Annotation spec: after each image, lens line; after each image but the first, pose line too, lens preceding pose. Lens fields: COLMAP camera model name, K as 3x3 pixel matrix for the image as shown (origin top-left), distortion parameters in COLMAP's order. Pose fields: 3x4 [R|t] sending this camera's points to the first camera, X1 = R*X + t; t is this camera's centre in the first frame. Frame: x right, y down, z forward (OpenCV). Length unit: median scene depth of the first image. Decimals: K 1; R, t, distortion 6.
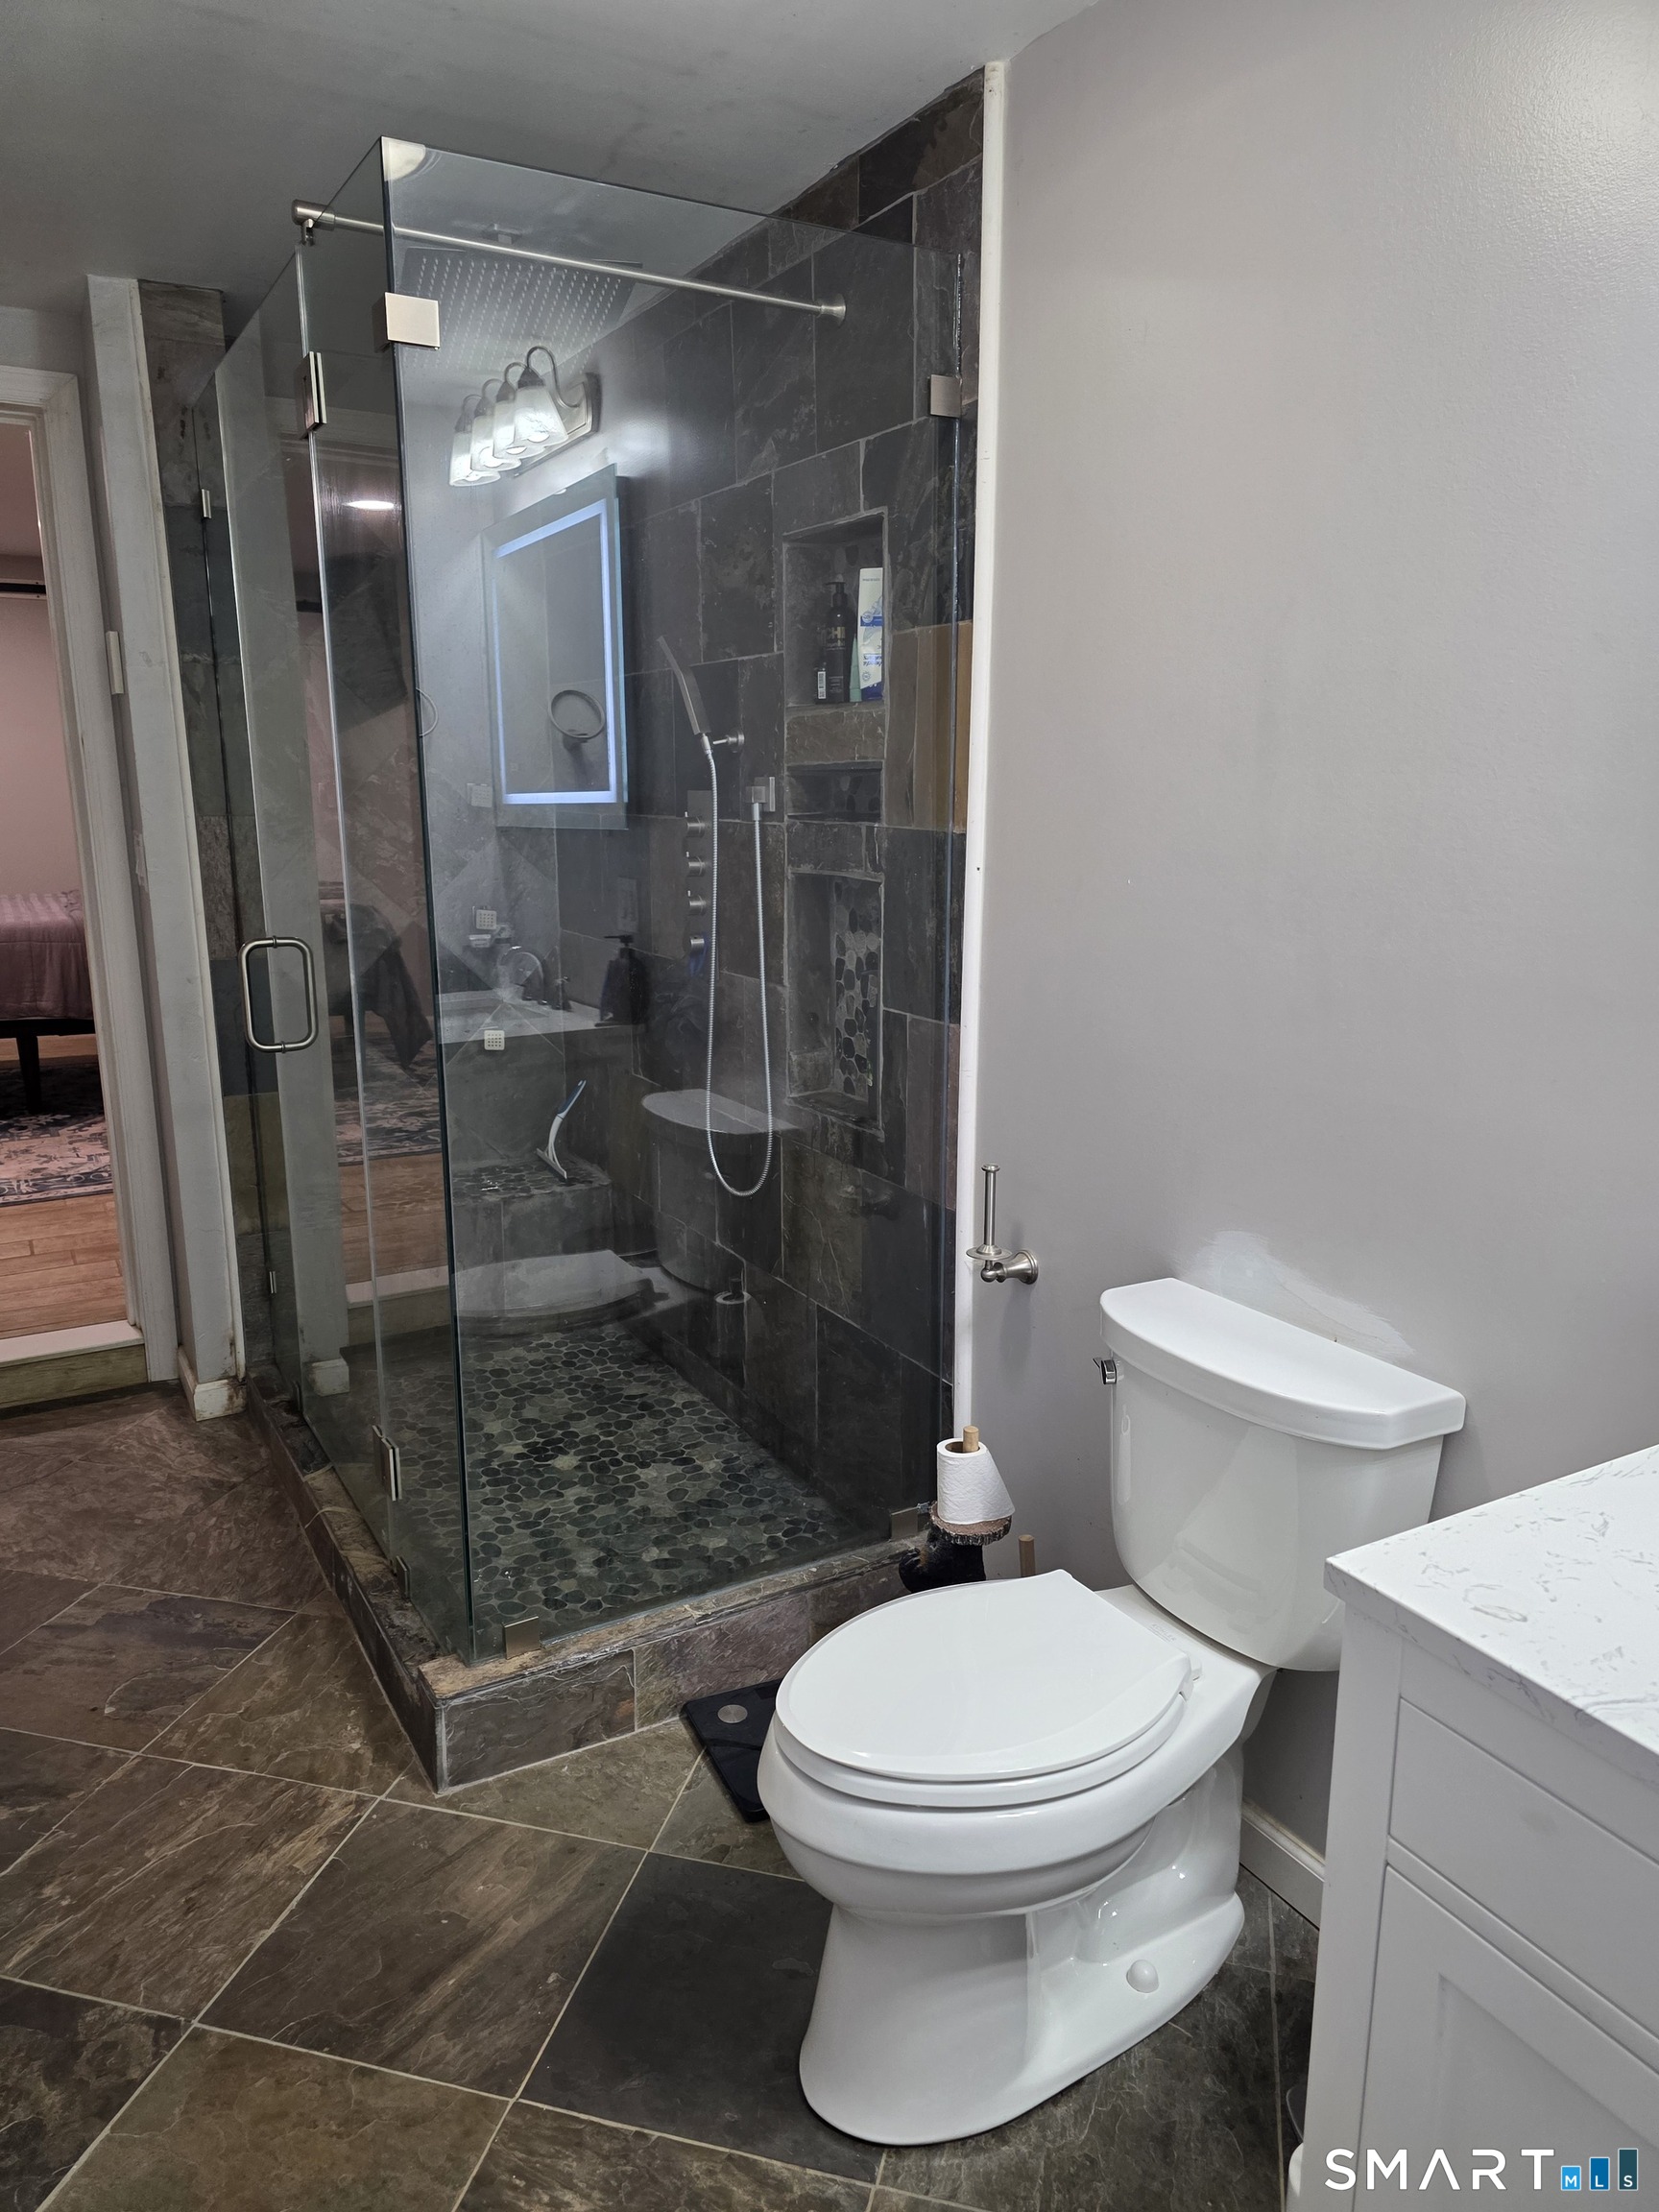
lens RADIAL K [[1478.0, 0, 841.6], [0, 1478.0, 1102.0], [0, 0, 1]] dist [0.074988, -0.062216]
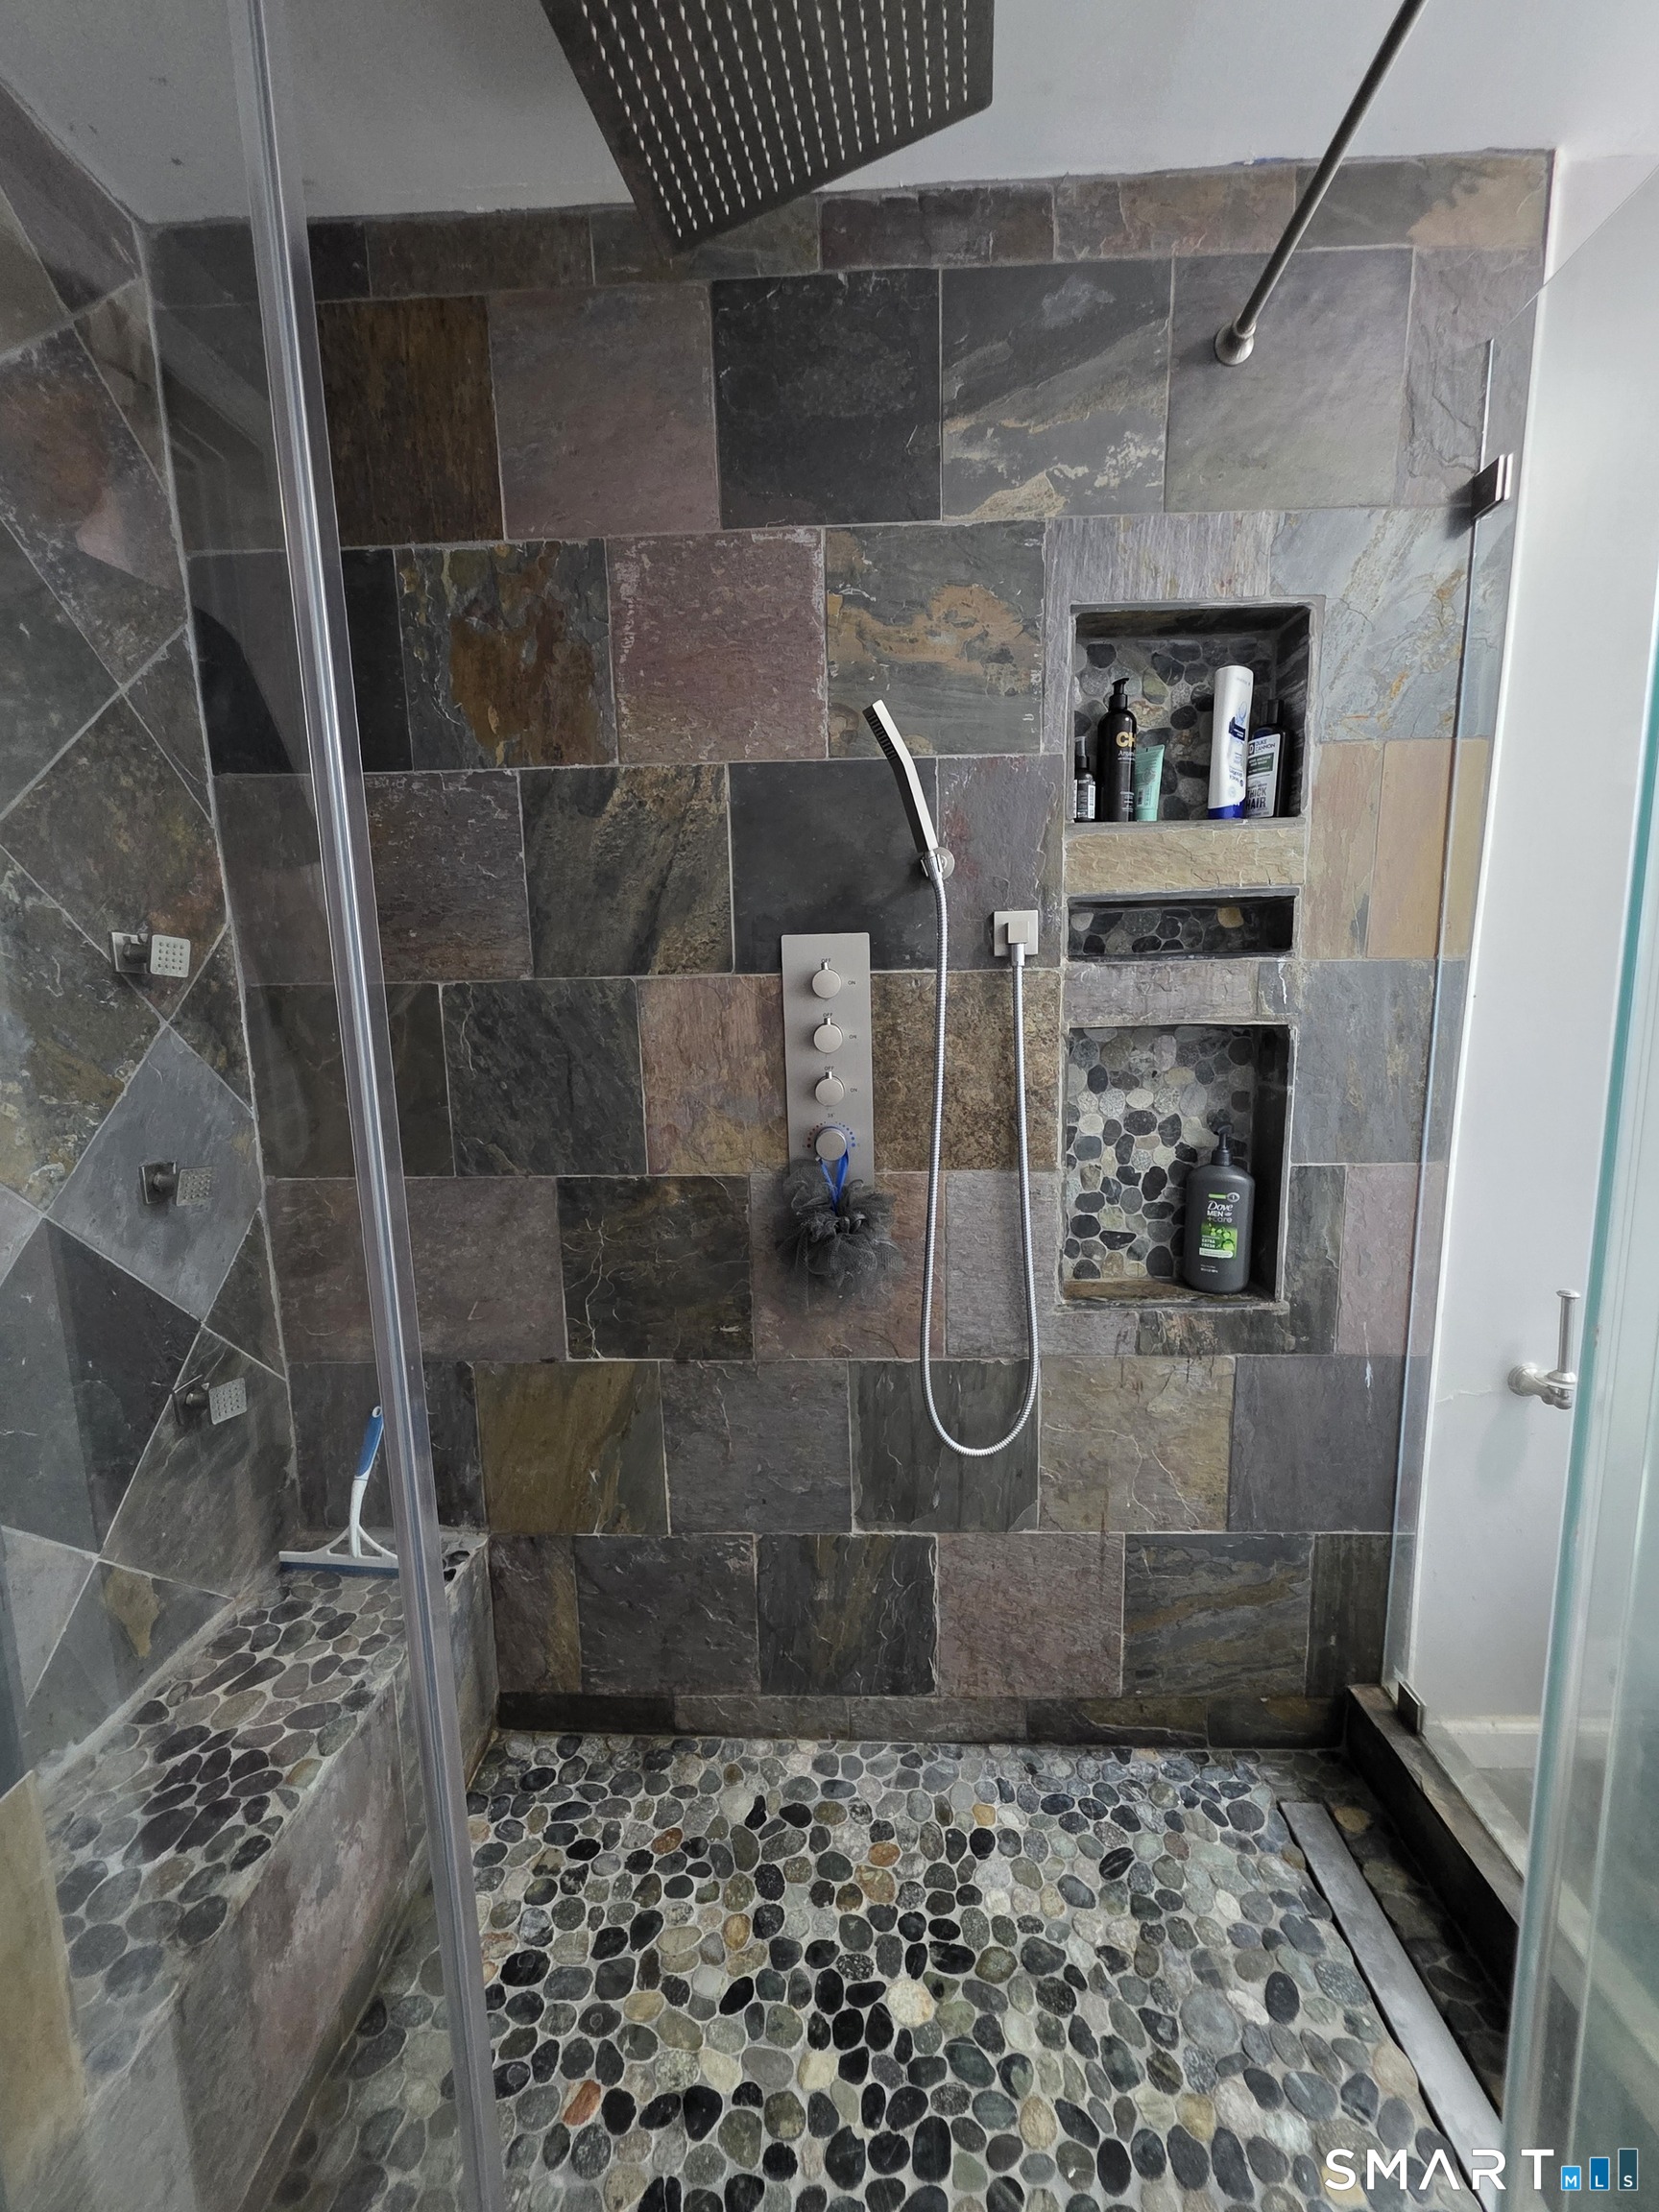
lens RADIAL K [[884.7, 0, 833.0], [0, 884.7, 1107.4], [0, 0, 1]] dist [0.003458, -0.000146]
pose [[0.534786, -0.137453, 0.833733, -0.489905], [0.198779, 0.979455, 0.033973, -0.149995], [-0.821274, 0.147560, 0.551121, 0.820691]]
